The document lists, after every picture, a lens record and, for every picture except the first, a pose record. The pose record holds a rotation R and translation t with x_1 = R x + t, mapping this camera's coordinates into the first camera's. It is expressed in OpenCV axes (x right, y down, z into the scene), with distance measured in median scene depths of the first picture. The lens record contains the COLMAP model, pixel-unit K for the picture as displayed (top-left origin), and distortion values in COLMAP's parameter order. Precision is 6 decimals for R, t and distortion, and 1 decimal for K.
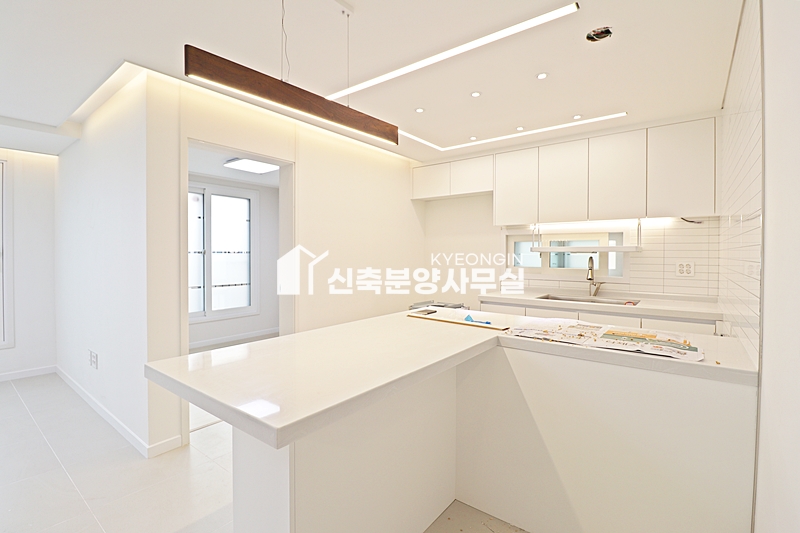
lens RADIAL K [[373.0, 0, 400.9], [0, 373.0, 262.6], [0, 0, 1]] dist [-0.005955, -0.008434]
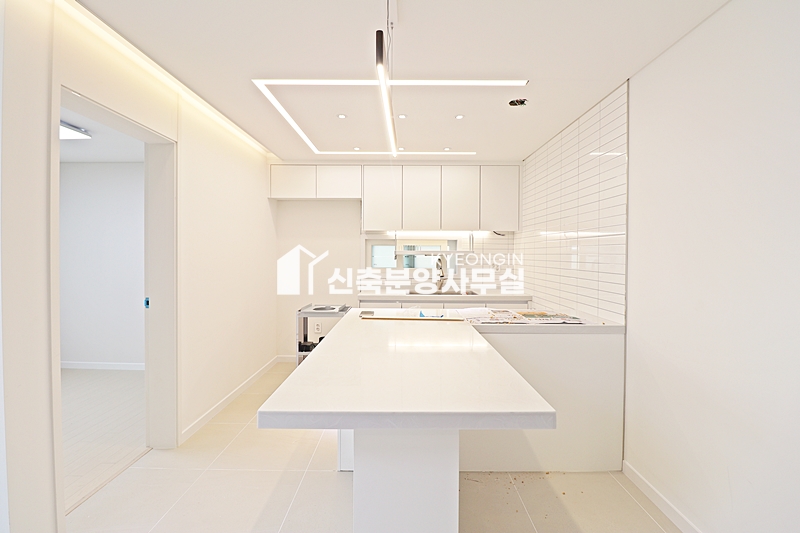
lens RADIAL K [[373.0, 0, 398.0], [0, 373.0, 258.9], [0, 0, 1]] dist [-0.005955, -0.008434]
pose [[0.790211, -0.006369, 0.612802, -0.373706], [0.011832, 0.999918, -0.004866, -0.011118], [-0.612721, 0.011096, 0.790221, 0.089632]]
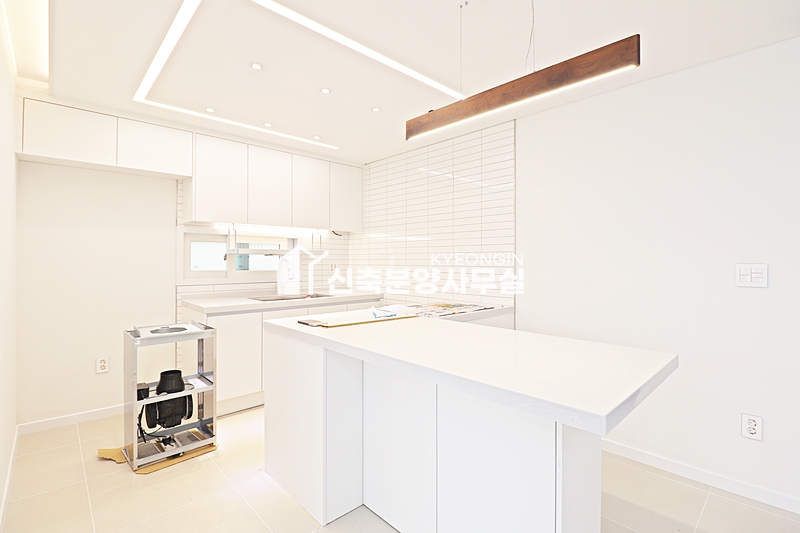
lens RADIAL K [[373.0, 0, 408.8], [0, 373.0, 259.2], [0, 0, 1]] dist [-0.005955, -0.008434]
pose [[0.144190, 0.003099, 0.989545, -0.537409], [0.020303, 0.999775, -0.006089, -0.000559], [-0.989342, 0.020969, 0.144095, 0.473789]]
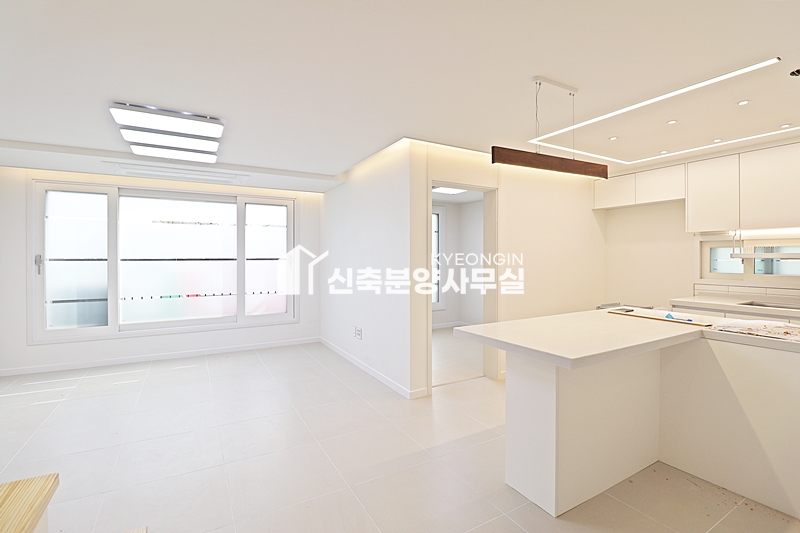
lens RADIAL K [[373.0, 0, 398.2], [0, 373.0, 261.6], [0, 0, 1]] dist [-0.005955, -0.008434]
pose [[0.925449, 0.000946, -0.378871, -0.109595], [-0.004521, 0.999953, -0.008547, -0.007468], [0.378845, 0.009623, 0.925410, -0.274724]]
